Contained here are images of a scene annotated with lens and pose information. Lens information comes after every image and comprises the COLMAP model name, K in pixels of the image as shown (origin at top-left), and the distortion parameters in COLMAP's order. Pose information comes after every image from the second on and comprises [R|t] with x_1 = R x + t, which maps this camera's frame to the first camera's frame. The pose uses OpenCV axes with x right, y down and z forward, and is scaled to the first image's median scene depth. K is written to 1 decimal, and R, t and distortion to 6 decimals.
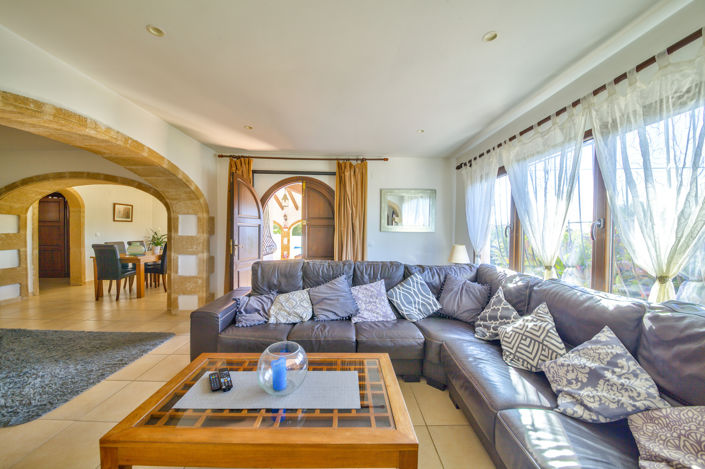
lens RADIAL K [[240.2, 0, 352.5], [0, 240.2, 234.5], [0, 0, 1]] dist [0.000041, -0.000063]
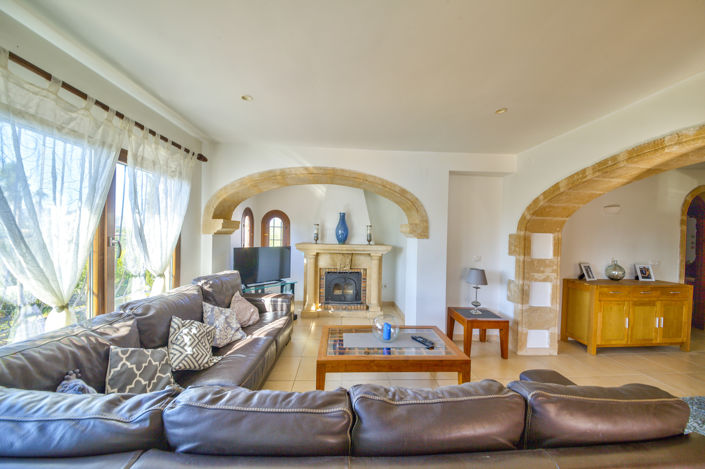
lens RADIAL K [[240.2, 0, 352.5], [0, 240.2, 234.5], [0, 0, 1]] dist [0.000041, -0.000063]
pose [[-0.998044, -0.033346, -0.052885, 0.062061], [-0.034794, 0.999038, 0.026700, -0.153633], [0.051943, 0.028488, -0.998244, 2.265234]]
